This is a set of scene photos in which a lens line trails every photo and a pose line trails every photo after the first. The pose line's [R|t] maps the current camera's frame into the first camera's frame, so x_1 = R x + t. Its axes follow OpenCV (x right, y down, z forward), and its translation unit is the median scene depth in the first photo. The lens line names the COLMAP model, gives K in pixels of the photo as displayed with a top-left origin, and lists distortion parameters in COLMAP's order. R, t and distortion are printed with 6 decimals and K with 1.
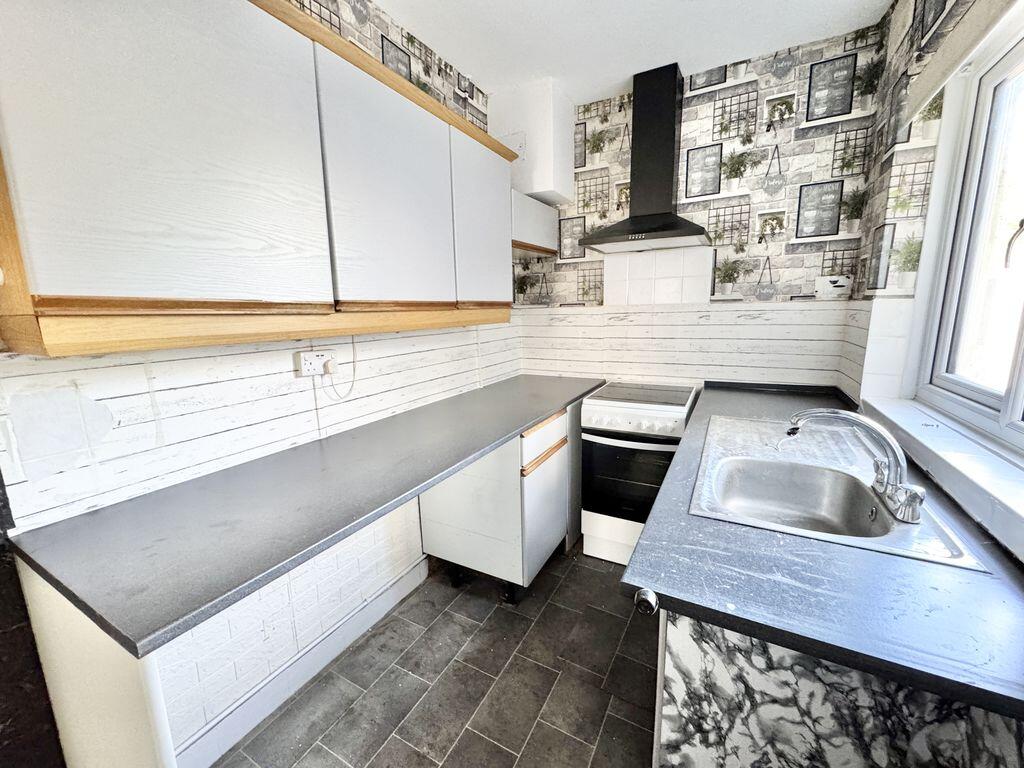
lens RADIAL K [[409.3, 0, 511.8], [0, 409.3, 383.3], [0, 0, 1]] dist [-0.001574, -0.000750]
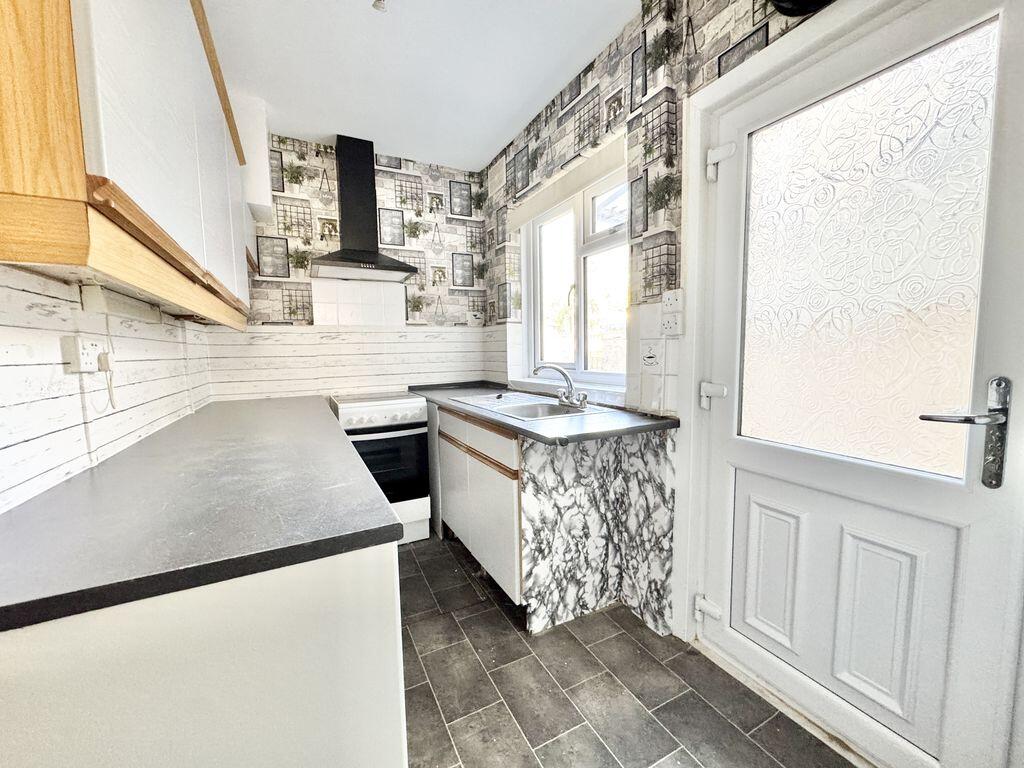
lens RADIAL K [[409.3, 0, 511.8], [0, 409.3, 383.3], [0, 0, 1]] dist [-0.001574, -0.000750]
pose [[0.559433, -0.055181, 0.827037, -0.478730], [0.154986, 0.987148, -0.038973, 0.101044], [-0.814257, 0.149982, 0.560795, 0.019015]]
